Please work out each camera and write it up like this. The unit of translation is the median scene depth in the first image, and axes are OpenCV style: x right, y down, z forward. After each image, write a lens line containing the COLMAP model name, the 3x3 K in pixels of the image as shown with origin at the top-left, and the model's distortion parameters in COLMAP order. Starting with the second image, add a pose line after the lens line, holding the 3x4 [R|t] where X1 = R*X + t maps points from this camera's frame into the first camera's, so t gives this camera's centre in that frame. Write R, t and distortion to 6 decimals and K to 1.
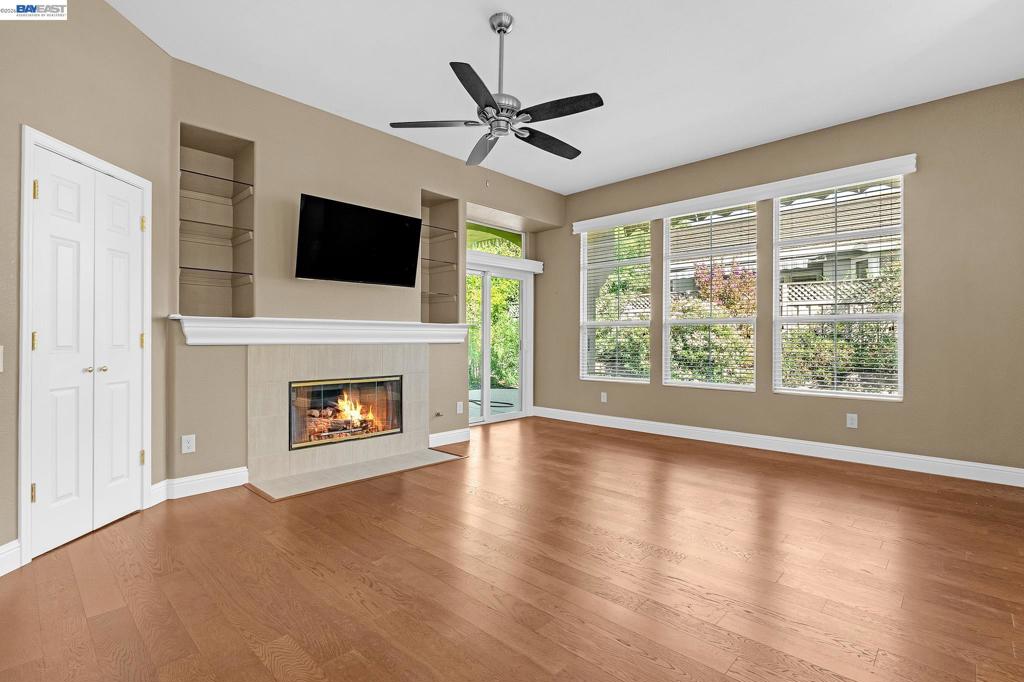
lens RADIAL K [[481.6, 0, 520.7], [0, 481.6, 342.6], [0, 0, 1]] dist [-0.005016, -0.000509]
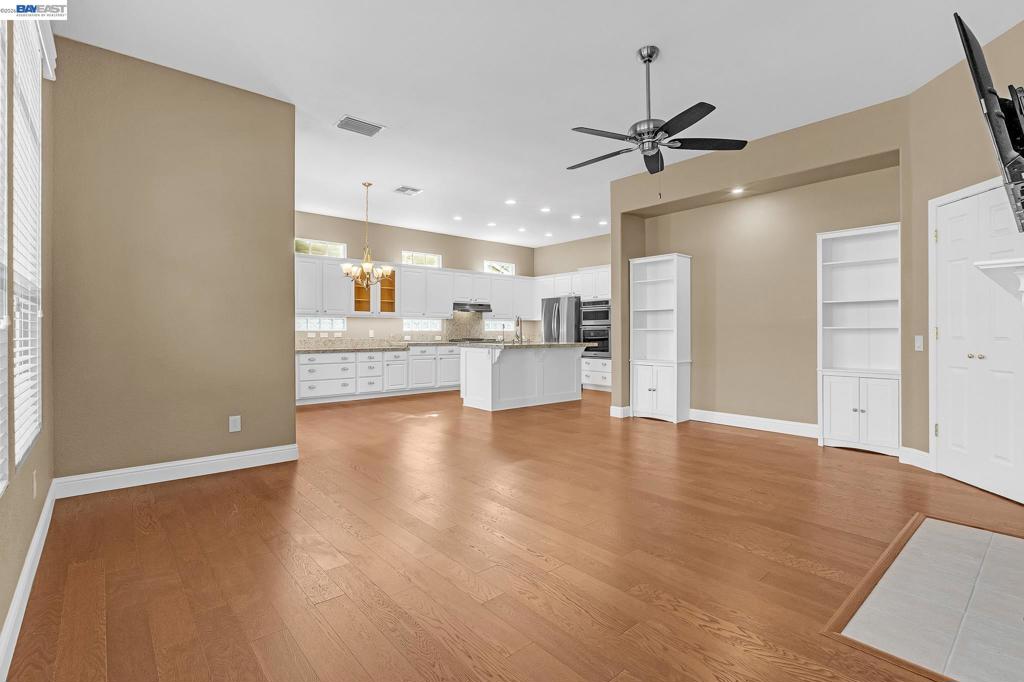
lens RADIAL K [[481.6, 0, 508.2], [0, 481.6, 333.6], [0, 0, 1]] dist [-0.005016, -0.000509]
pose [[-0.993393, -0.001098, 0.114759, 0.098775], [-0.000009, 0.999955, 0.009487, -0.008244], [-0.114765, 0.009424, -0.993348, 1.378202]]
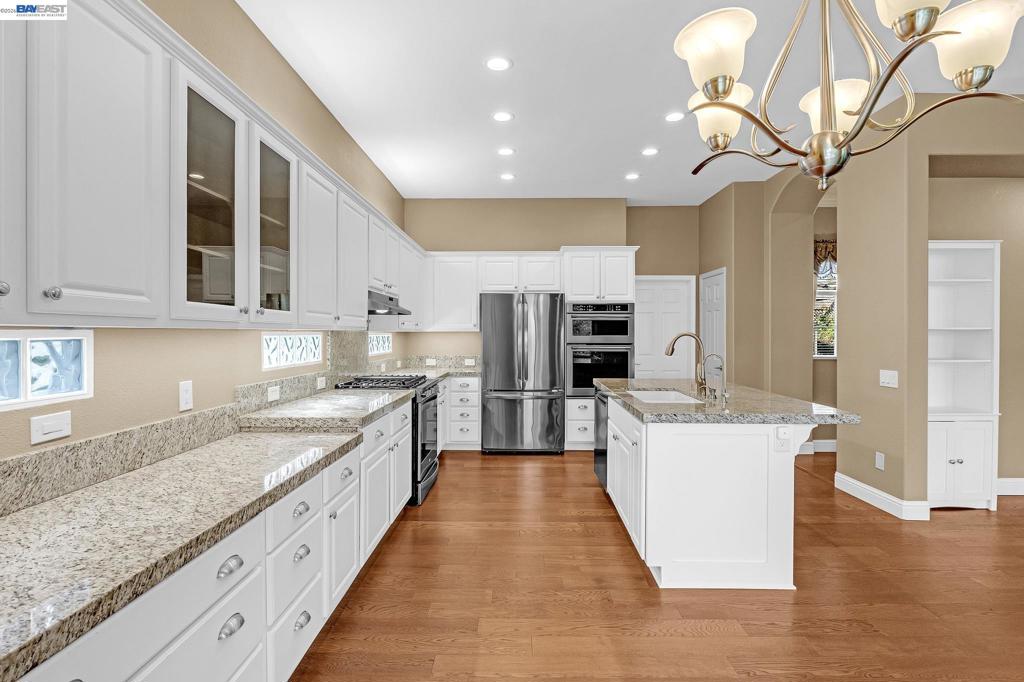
lens RADIAL K [[481.6, 0, 515.0], [0, 481.6, 336.3], [0, 0, 1]] dist [-0.005016, -0.000509]
pose [[-0.731381, 0.002390, -0.681965, 0.918981], [-0.005716, 0.999937, 0.009634, -0.051623], [0.681945, 0.010945, -0.731321, 0.129625]]
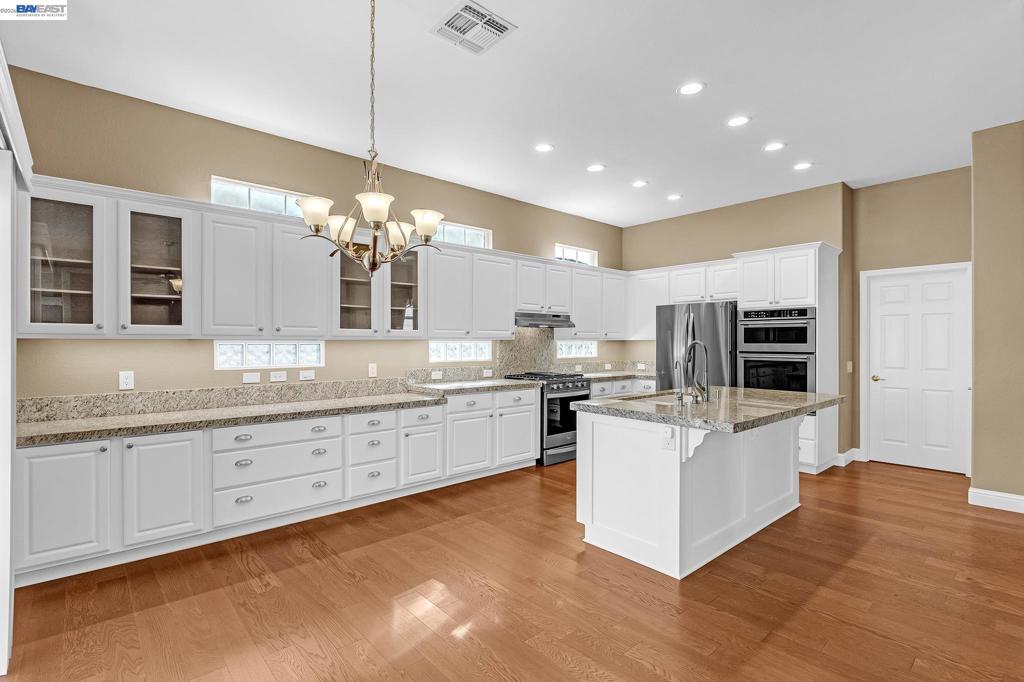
lens RADIAL K [[481.6, 0, 512.5], [0, 481.6, 343.6], [0, 0, 1]] dist [-0.005016, -0.000509]
pose [[-0.996332, -0.001023, 0.085568, 0.467715], [-0.000105, 0.999942, 0.010731, -0.055308], [-0.085574, 0.010683, -0.996275, 0.547994]]
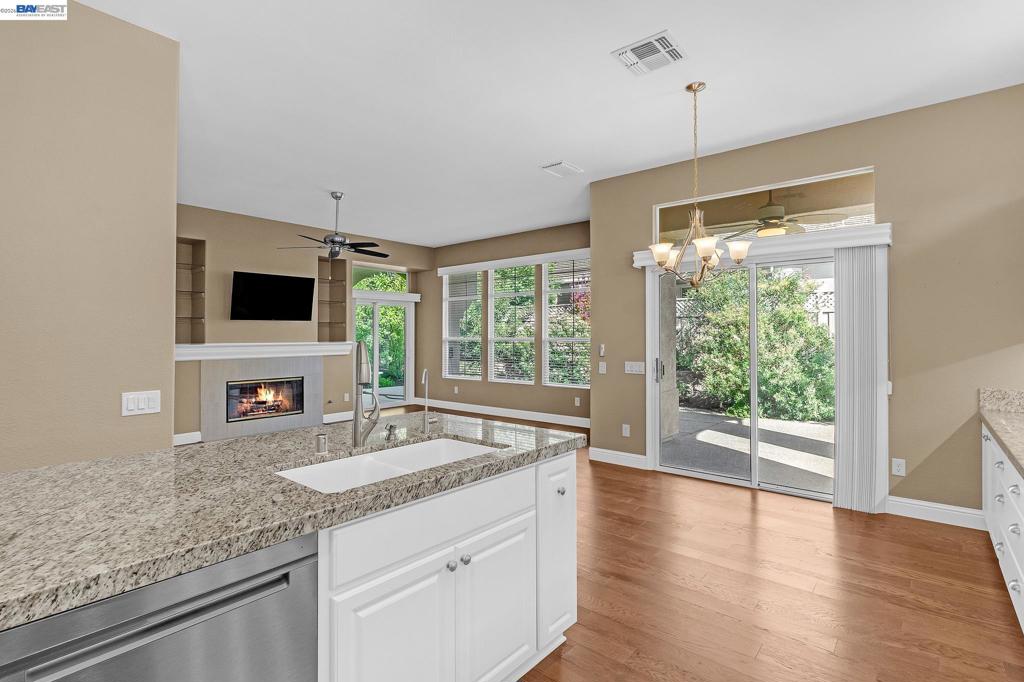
lens RADIAL K [[481.6, 0, 518.4], [0, 481.6, 333.2], [0, 0, 1]] dist [-0.005016, -0.000509]
pose [[0.998016, -0.003257, 0.062877, 0.357120], [0.004115, 0.999900, -0.013523, -0.049637], [-0.062827, 0.013755, 0.997930, -0.614521]]
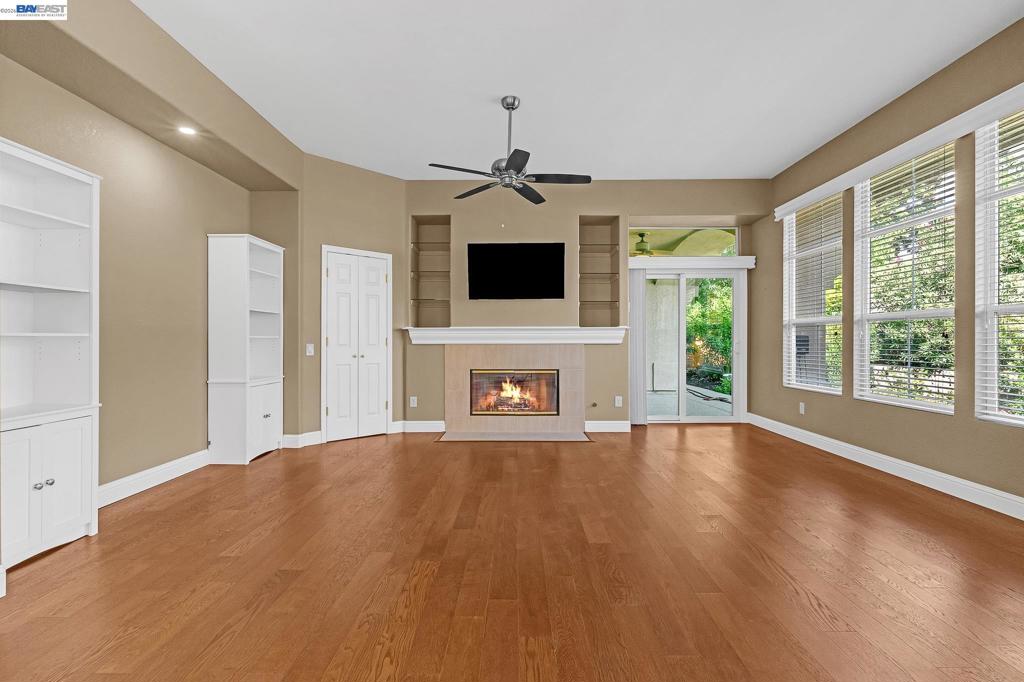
lens RADIAL K [[481.6, 0, 518.8], [0, 481.6, 339.5], [0, 0, 1]] dist [-0.005016, -0.000509]
pose [[0.684424, -0.004673, -0.729069, 0.596691], [-0.002060, 0.999963, -0.008342, 0.001288], [0.729081, 0.007212, 0.684389, 0.070100]]
